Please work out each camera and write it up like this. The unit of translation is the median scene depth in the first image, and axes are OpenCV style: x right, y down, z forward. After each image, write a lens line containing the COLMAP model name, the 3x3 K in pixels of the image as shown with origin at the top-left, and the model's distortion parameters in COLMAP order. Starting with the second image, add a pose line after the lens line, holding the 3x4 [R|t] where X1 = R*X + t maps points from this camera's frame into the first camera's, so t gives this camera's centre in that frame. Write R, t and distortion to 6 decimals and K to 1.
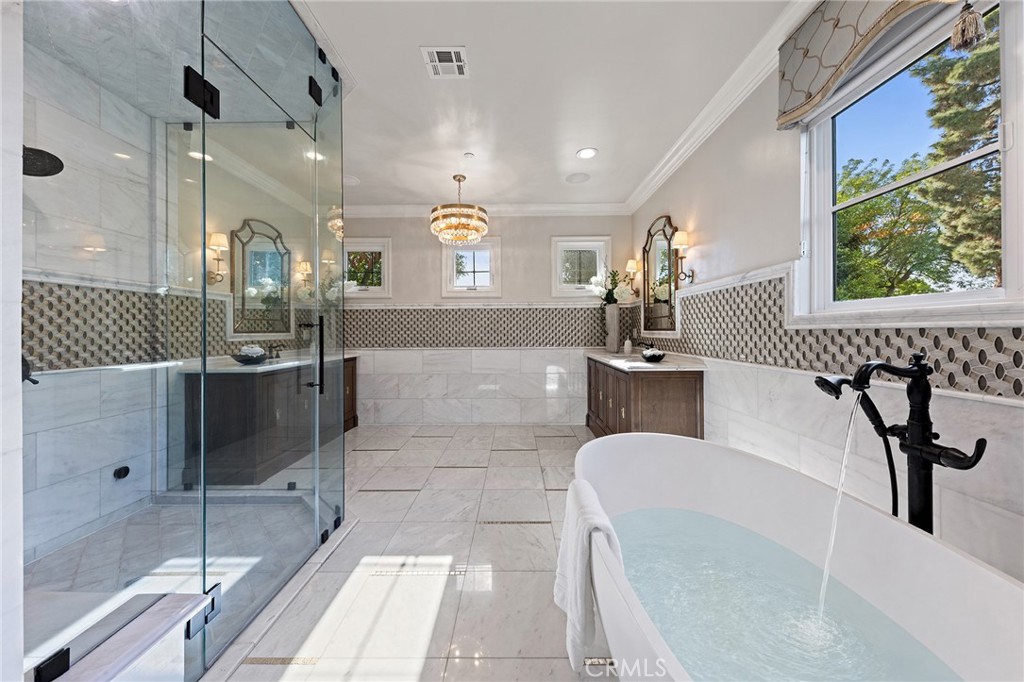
lens RADIAL K [[351.3, 0, 505.1], [0, 351.3, 336.0], [0, 0, 1]] dist [-0.001645, -0.000100]
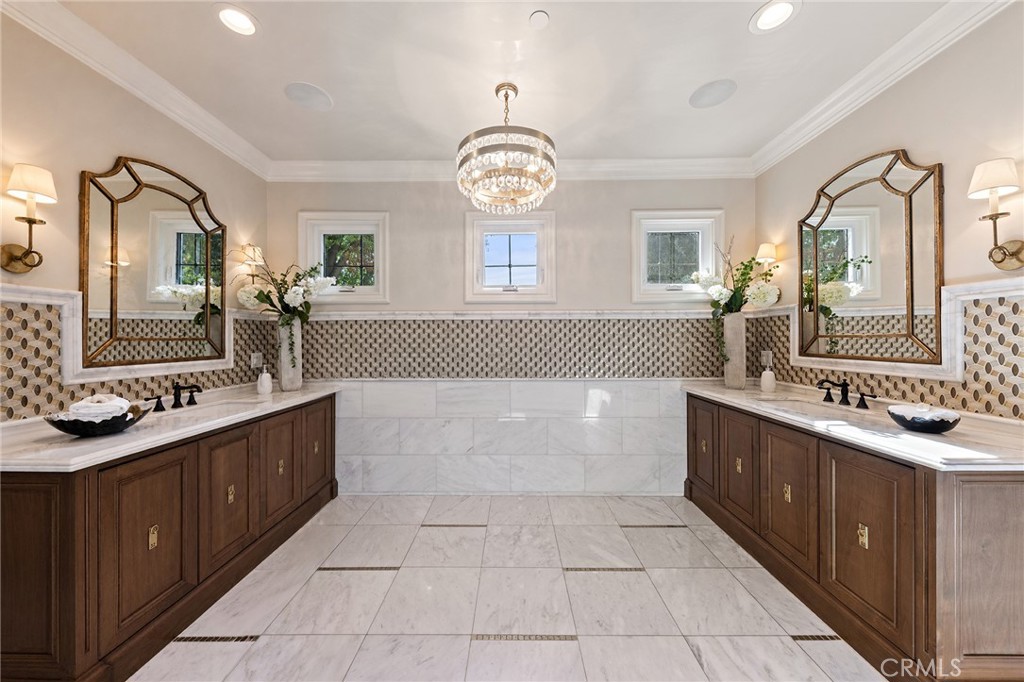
lens RADIAL K [[351.3, 0, 514.1], [0, 351.3, 344.8], [0, 0, 1]] dist [-0.001645, -0.000100]
pose [[0.999870, 0.000291, 0.016106, -0.099595], [-0.000268, 0.999999, -0.001443, -0.029251], [-0.016107, 0.001439, 0.999869, 0.339300]]
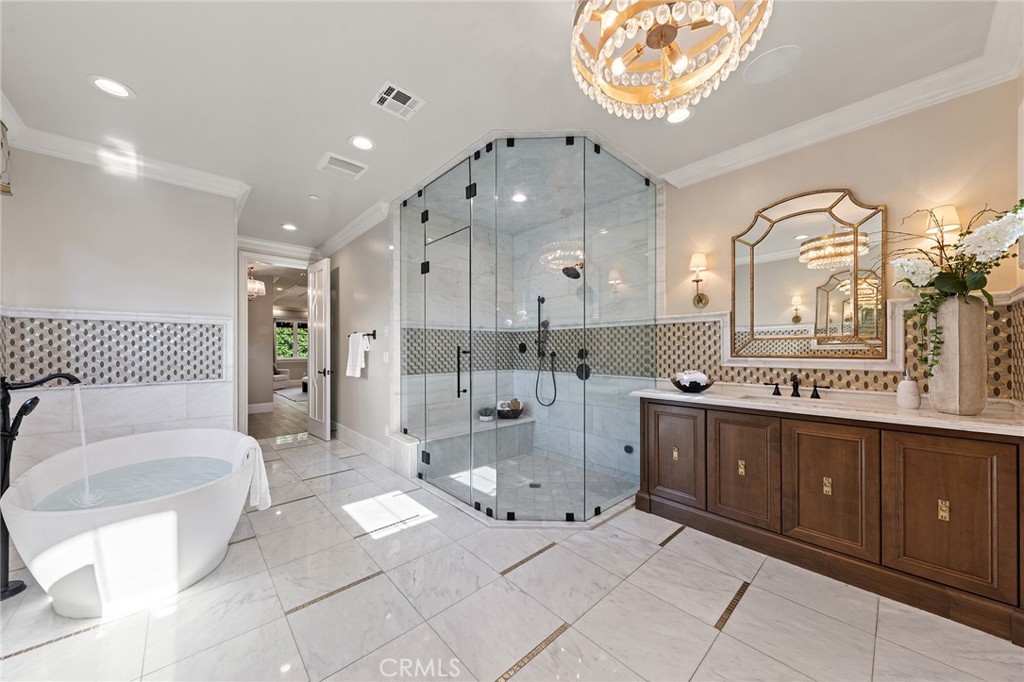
lens RADIAL K [[351.3, 0, 515.9], [0, 351.3, 338.0], [0, 0, 1]] dist [-0.001645, -0.000100]
pose [[-0.722769, -0.011593, -0.690992, 0.140168], [-0.002806, 0.999900, -0.013841, -0.029416], [0.691083, -0.008065, -0.722730, 0.881852]]
